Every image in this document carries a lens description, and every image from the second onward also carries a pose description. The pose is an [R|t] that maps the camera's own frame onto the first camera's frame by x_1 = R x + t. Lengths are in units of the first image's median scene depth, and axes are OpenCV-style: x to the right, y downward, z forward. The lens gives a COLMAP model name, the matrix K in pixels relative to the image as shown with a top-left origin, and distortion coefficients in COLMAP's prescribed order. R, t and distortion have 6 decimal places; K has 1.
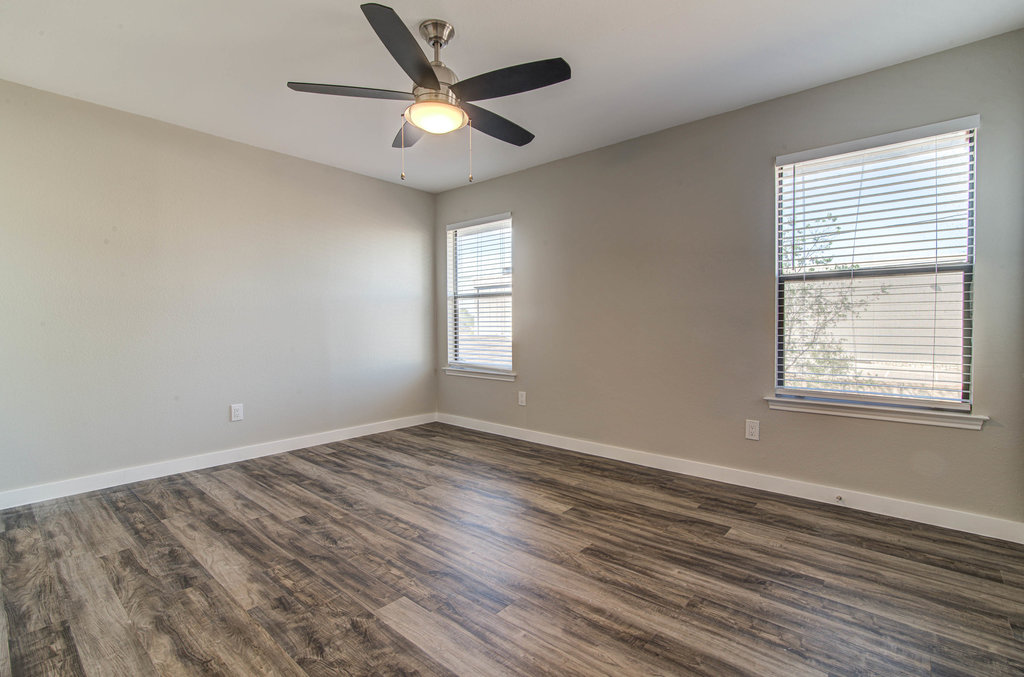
lens RADIAL K [[465.2, 0, 512.0], [0, 465.2, 338.5], [0, 0, 1]] dist [0.004823, -0.000089]
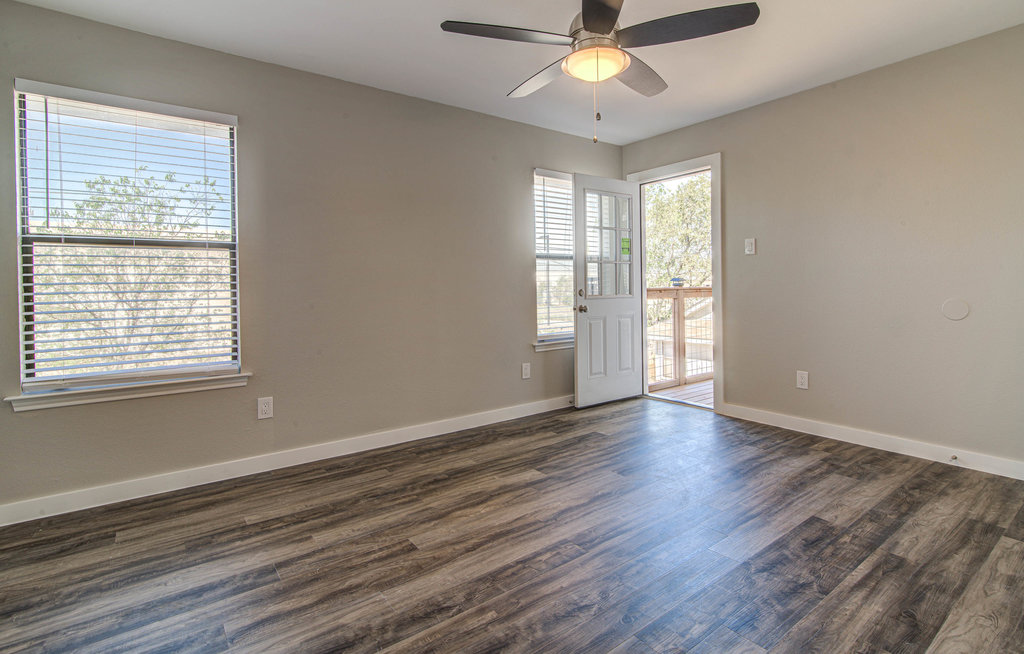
lens RADIAL K [[514.7, 0, 512.0], [0, 514.7, 327.0], [0, 0, 1]] dist [-0.010006, 0.000773]
pose [[0.191393, -0.072364, 0.978842, -0.903349], [0.047920, 0.996778, 0.064320, -0.022496], [-0.980343, 0.034596, 0.194244, 0.767714]]
